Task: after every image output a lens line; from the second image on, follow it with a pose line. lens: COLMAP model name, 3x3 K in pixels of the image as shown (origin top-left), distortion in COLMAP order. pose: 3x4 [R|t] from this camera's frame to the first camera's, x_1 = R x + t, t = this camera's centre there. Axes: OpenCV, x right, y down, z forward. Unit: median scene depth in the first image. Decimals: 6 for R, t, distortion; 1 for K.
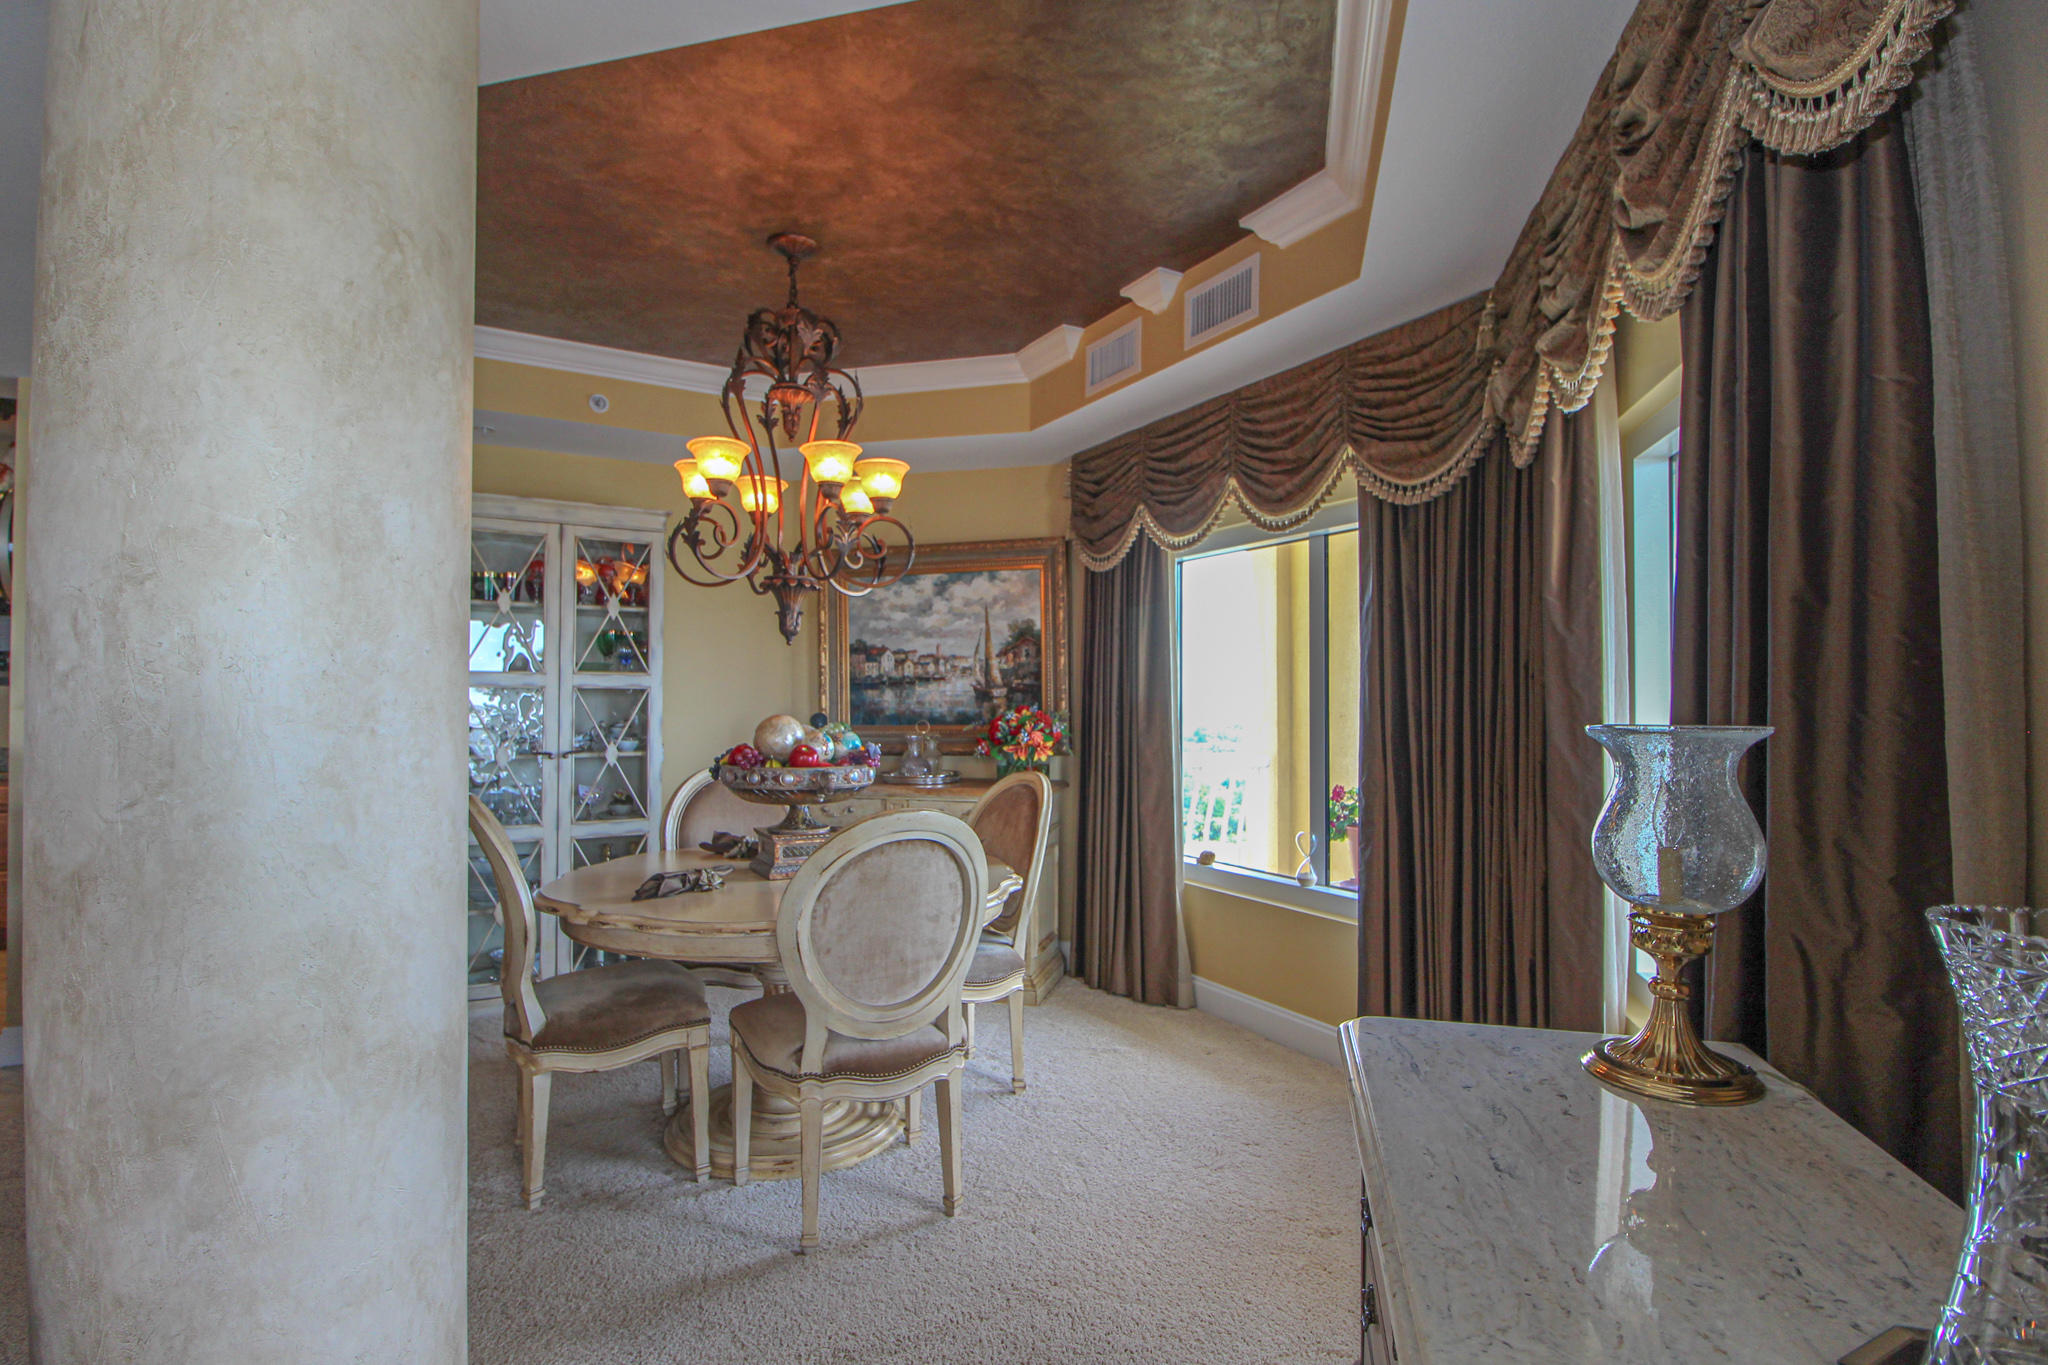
lens RADIAL K [[966.5, 0, 995.1], [0, 966.5, 678.9], [0, 0, 1]] dist [-0.006913, -0.008269]
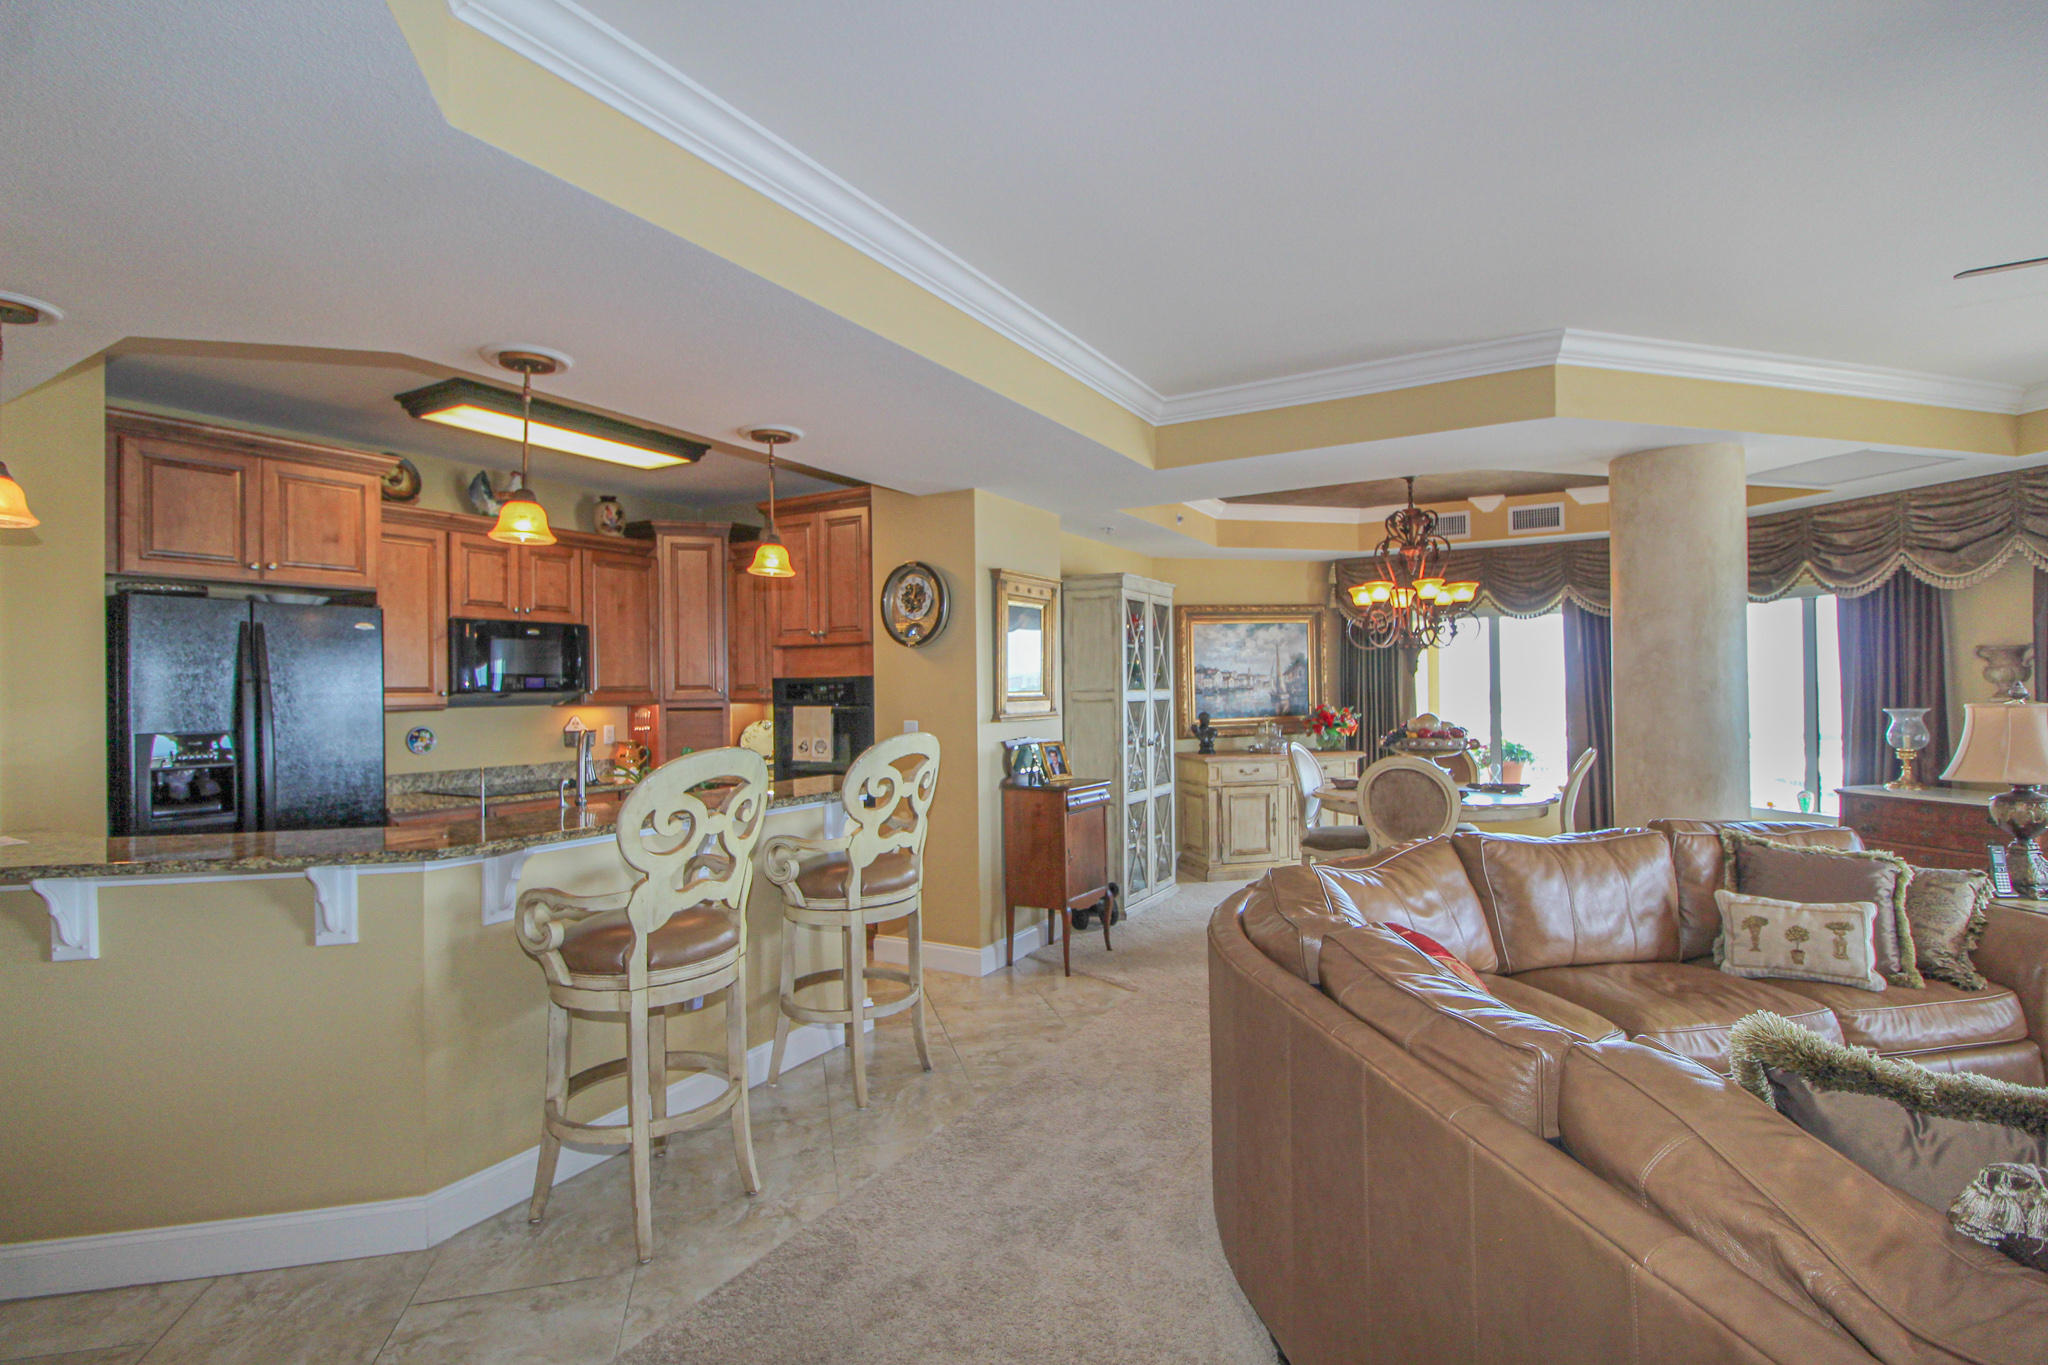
lens RADIAL K [[966.5, 0, 1032.9], [0, 966.5, 684.4], [0, 0, 1]] dist [-0.006913, -0.008269]
pose [[0.859057, -0.014226, 0.511682, -1.210080], [0.007478, 0.999856, 0.015244, -0.035557], [-0.511825, -0.009269, 0.859040, -0.196846]]
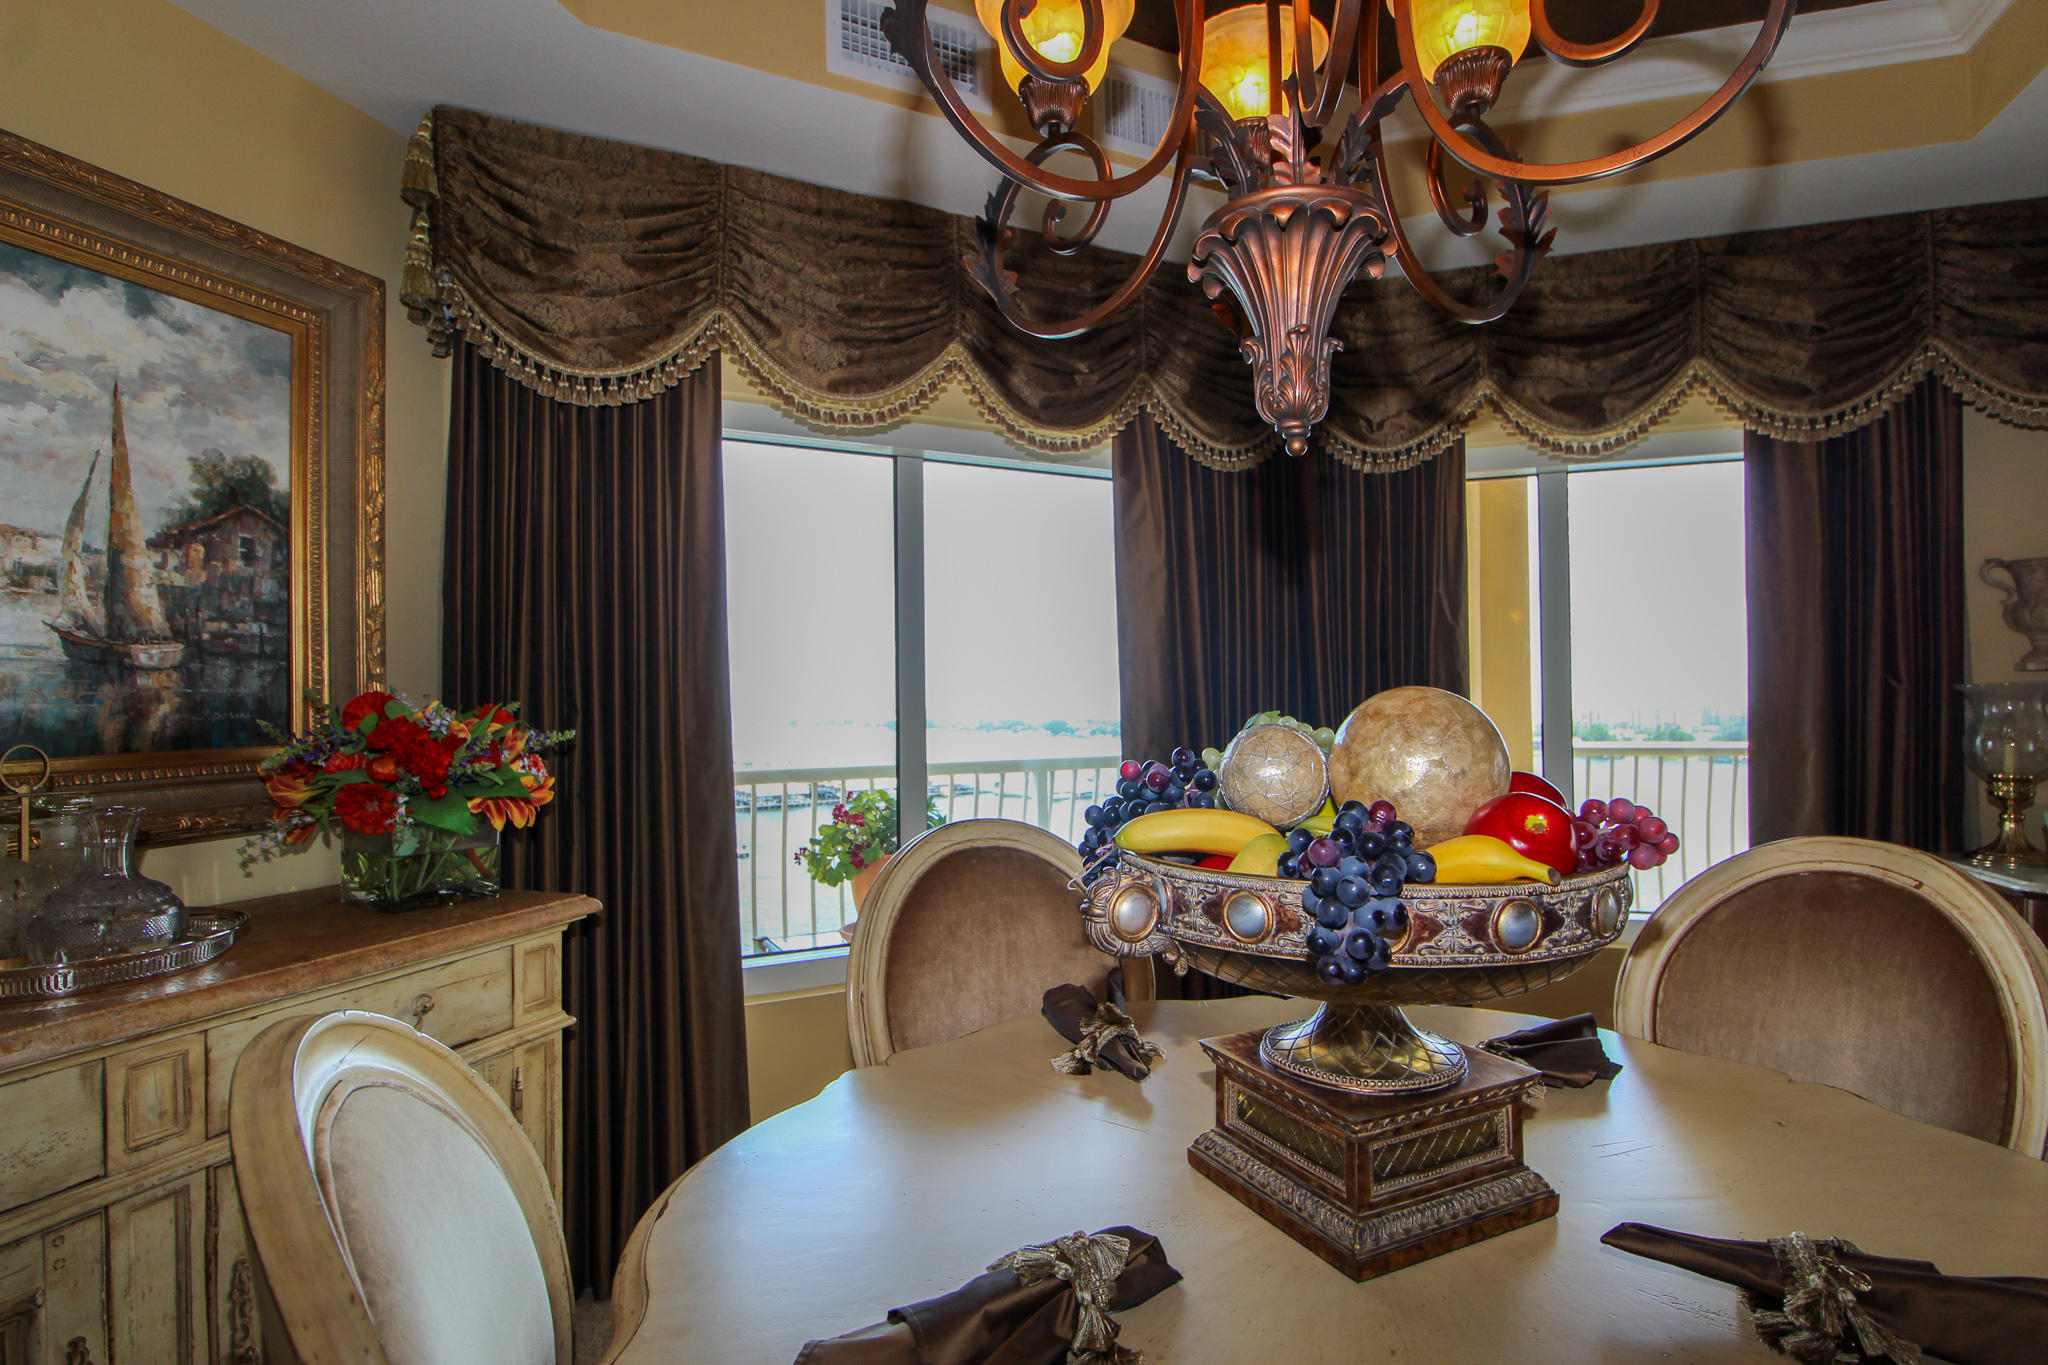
lens RADIAL K [[1031.6, 0, 1047.1], [0, 1031.6, 691.7], [0, 0, 1]] dist [-0.009923, -0.003957]
pose [[0.043730, 0.006239, 0.999024, -0.336029], [-0.009215, 0.999940, -0.005841, 0.025951], [-0.999001, -0.008951, 0.043784, 0.676625]]
